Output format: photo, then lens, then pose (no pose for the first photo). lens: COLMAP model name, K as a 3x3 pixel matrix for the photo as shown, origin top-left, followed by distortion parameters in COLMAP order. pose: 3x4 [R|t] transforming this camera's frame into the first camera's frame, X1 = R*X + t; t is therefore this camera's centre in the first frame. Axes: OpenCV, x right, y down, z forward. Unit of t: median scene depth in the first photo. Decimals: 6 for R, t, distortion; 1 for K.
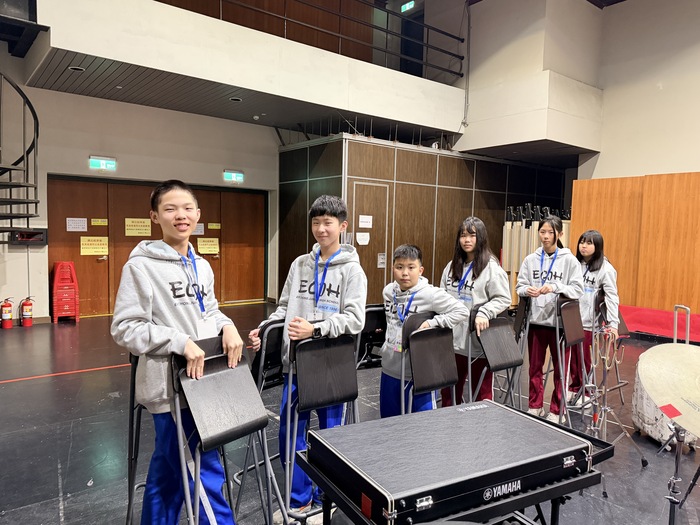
lens RADIAL K [[513.7, 0, 348.4], [0, 513.7, 265.0], [0, 0, 1]] dist [0.001492, -0.004660]
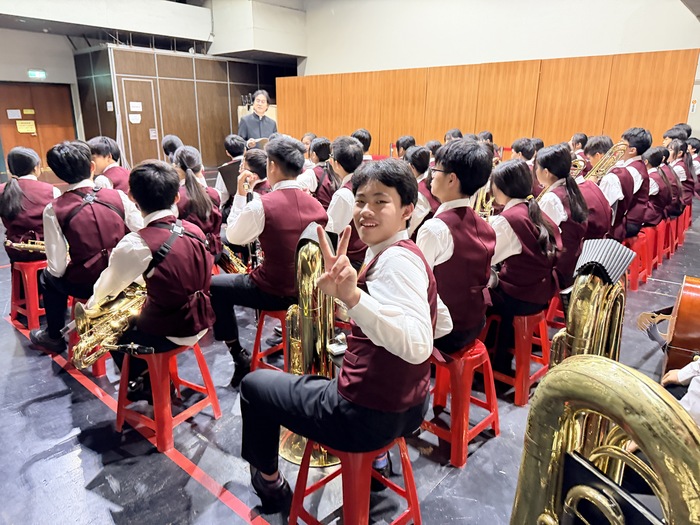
lens RADIAL K [[496.8, 0, 351.0], [0, 496.8, 258.5], [0, 0, 1]] dist [-0.010435, -0.003689]
pose [[0.980647, -0.062475, 0.185547, 0.314864], [0.023519, 0.978449, 0.205146, 0.058259], [-0.194365, -0.196812, 0.960983, -0.514173]]
